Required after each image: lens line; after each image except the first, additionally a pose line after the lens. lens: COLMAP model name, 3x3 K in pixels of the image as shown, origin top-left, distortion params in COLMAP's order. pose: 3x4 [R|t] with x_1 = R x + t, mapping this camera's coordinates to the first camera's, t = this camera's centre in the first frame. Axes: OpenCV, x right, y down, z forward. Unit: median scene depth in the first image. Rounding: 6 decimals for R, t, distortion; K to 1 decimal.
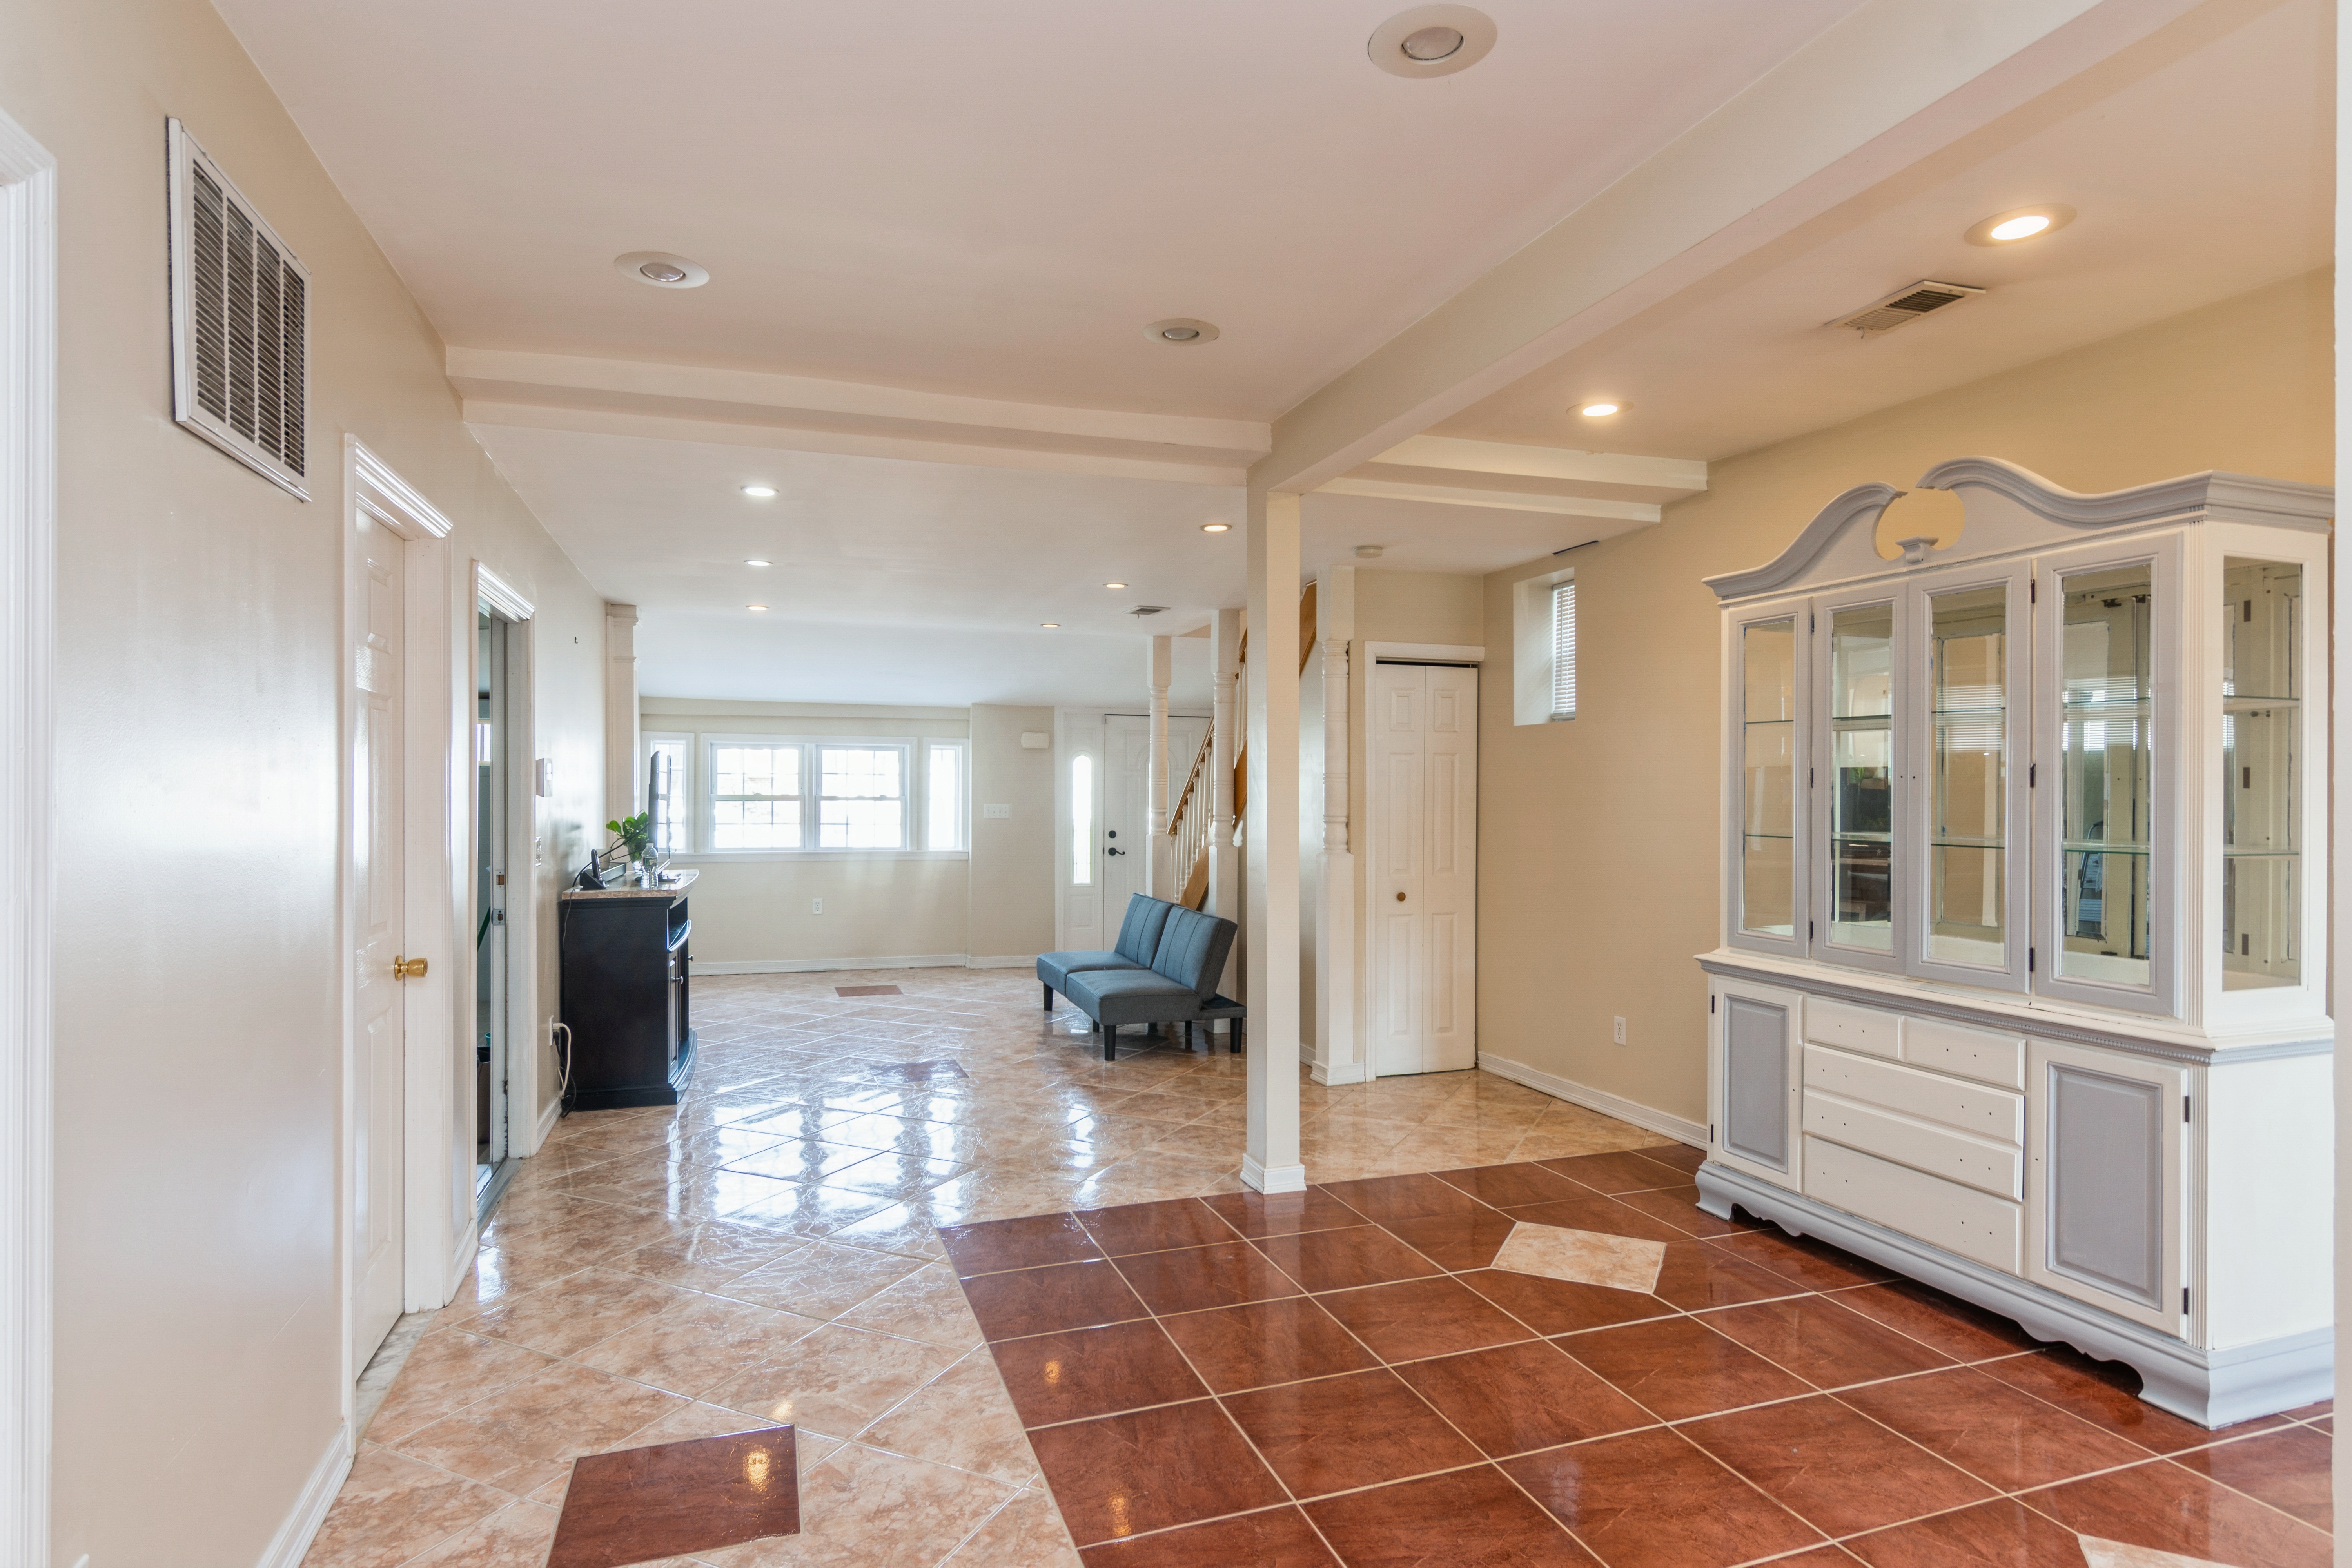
lens RADIAL K [[1248.4, 0, 1185.4], [0, 1248.4, 793.6], [0, 0, 1]] dist [-0.010663, 0.001282]
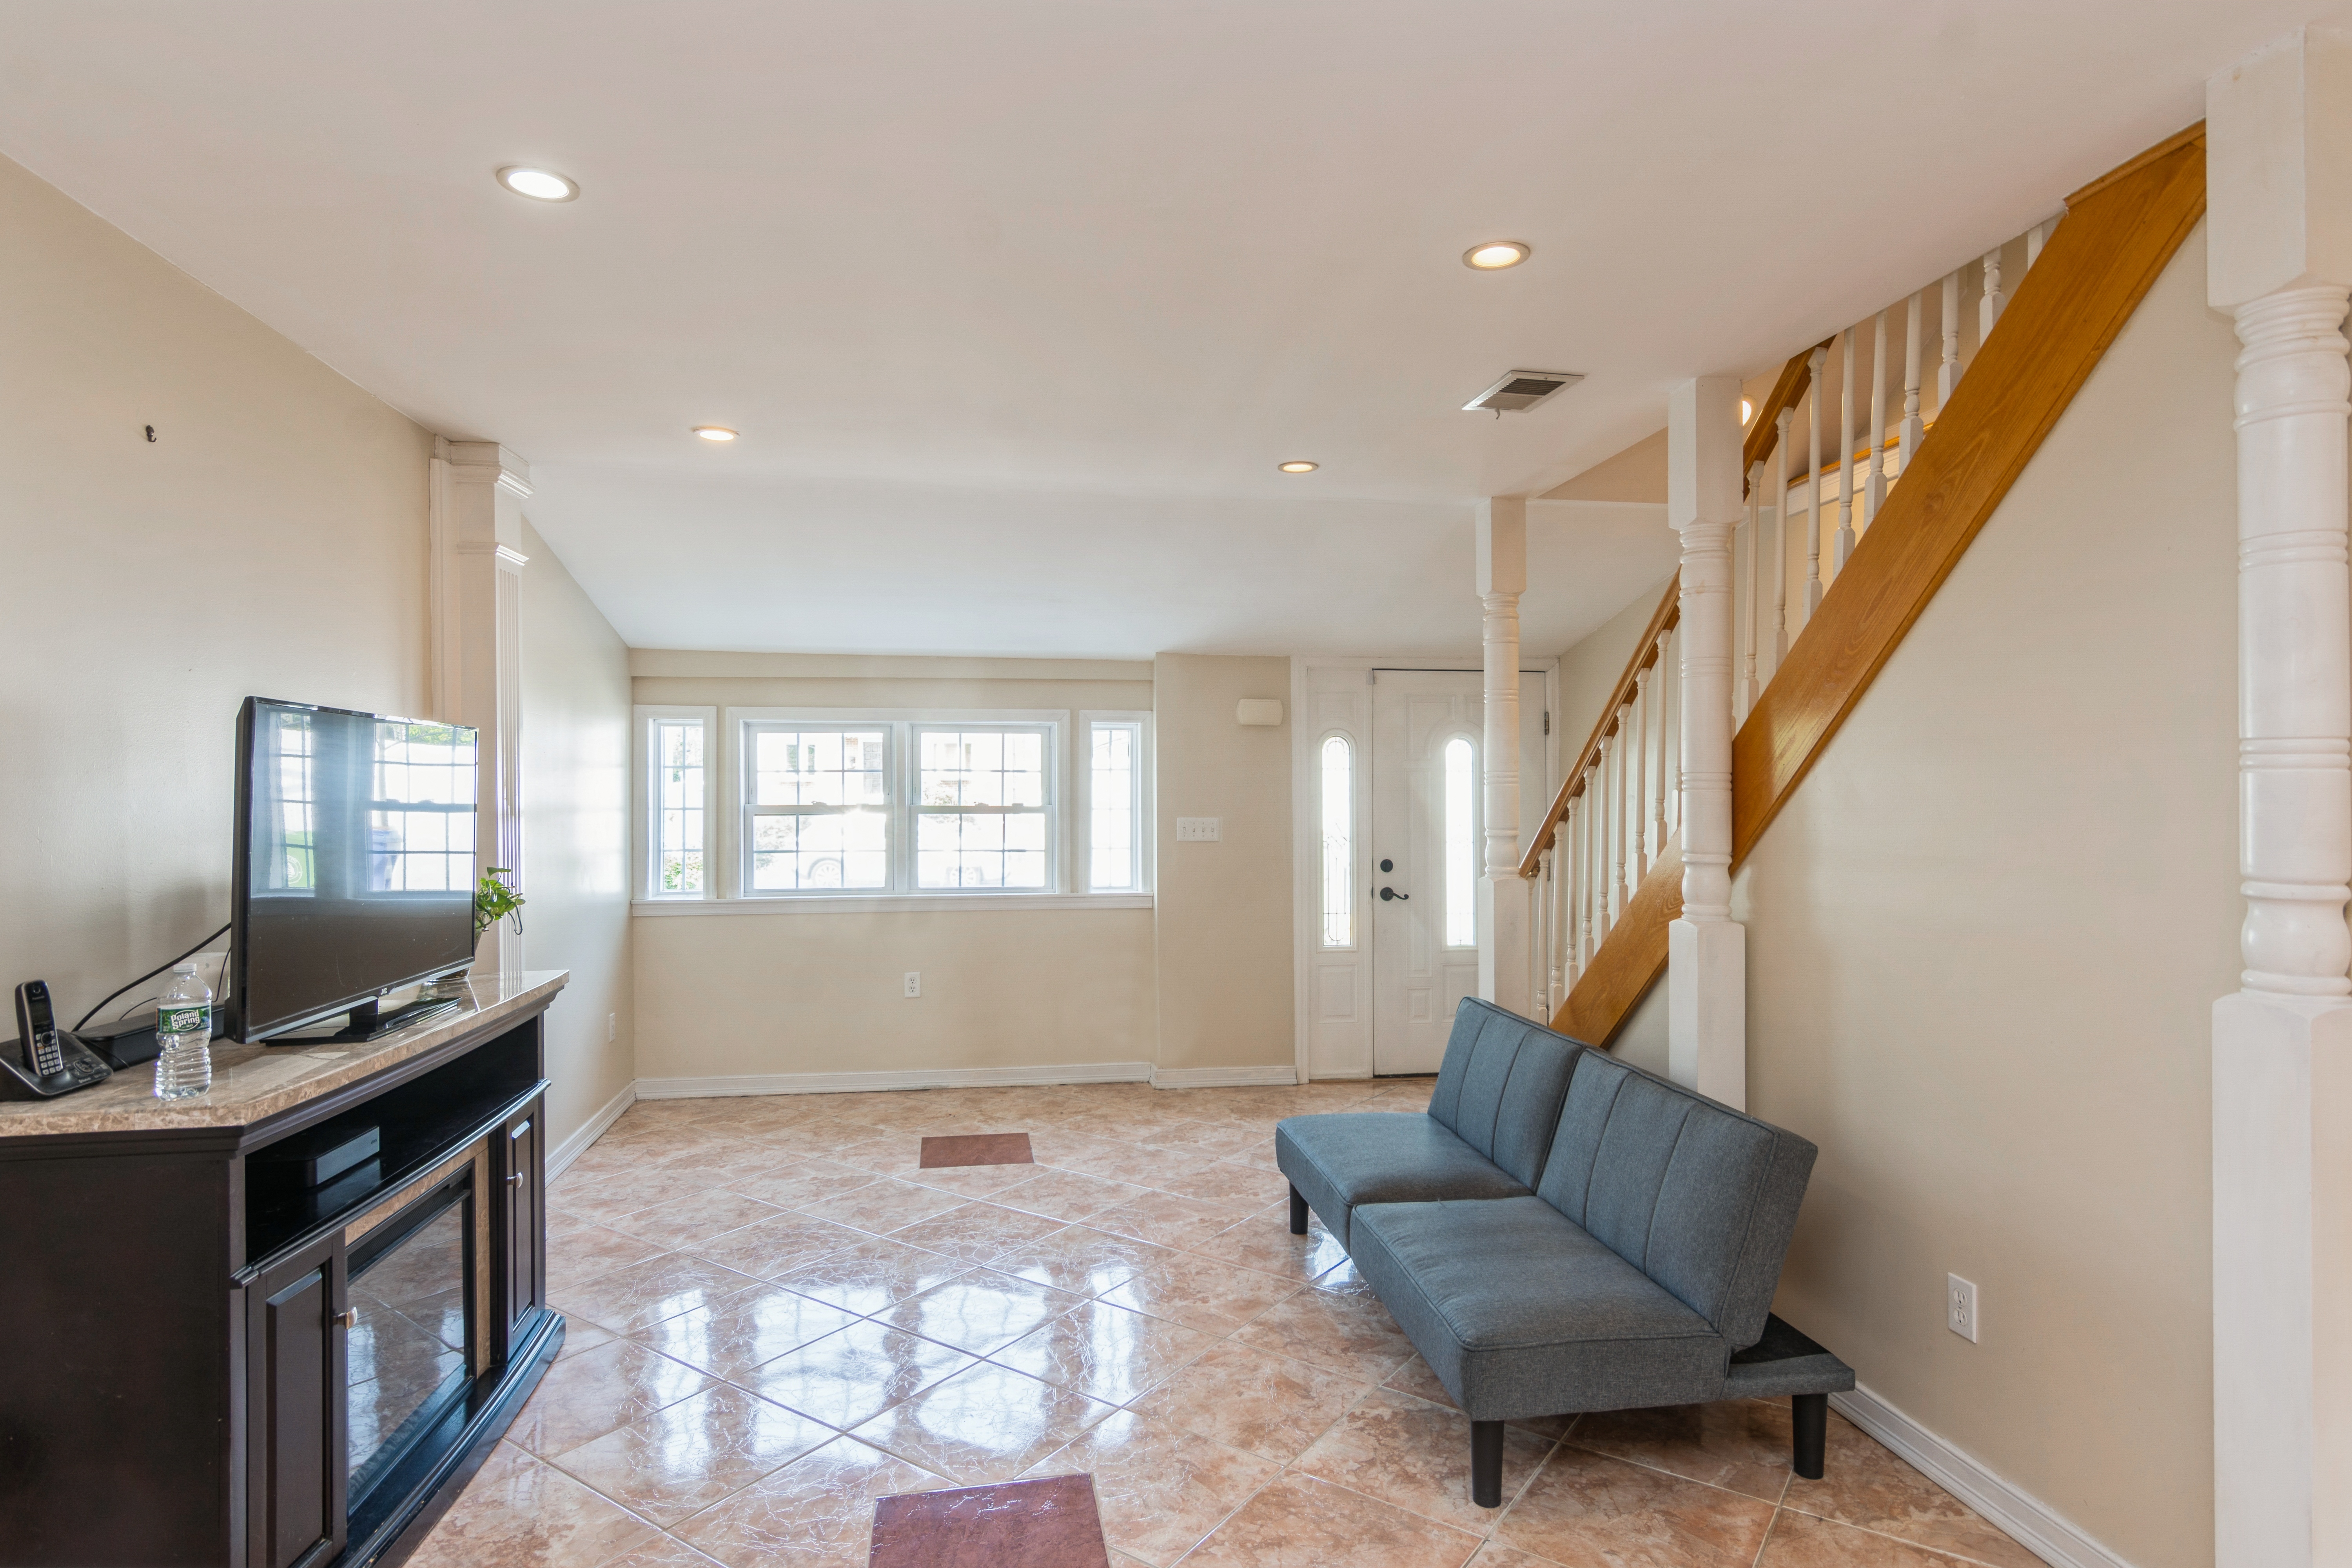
lens RADIAL K [[1248.4, 0, 1178.4], [0, 1248.4, 790.4], [0, 0, 1]] dist [-0.010663, 0.001282]
pose [[0.985269, -0.007408, -0.170851, -0.059261], [0.006795, 0.999968, -0.004174, -0.002239], [0.170876, 0.002952, 0.985288, 0.415327]]
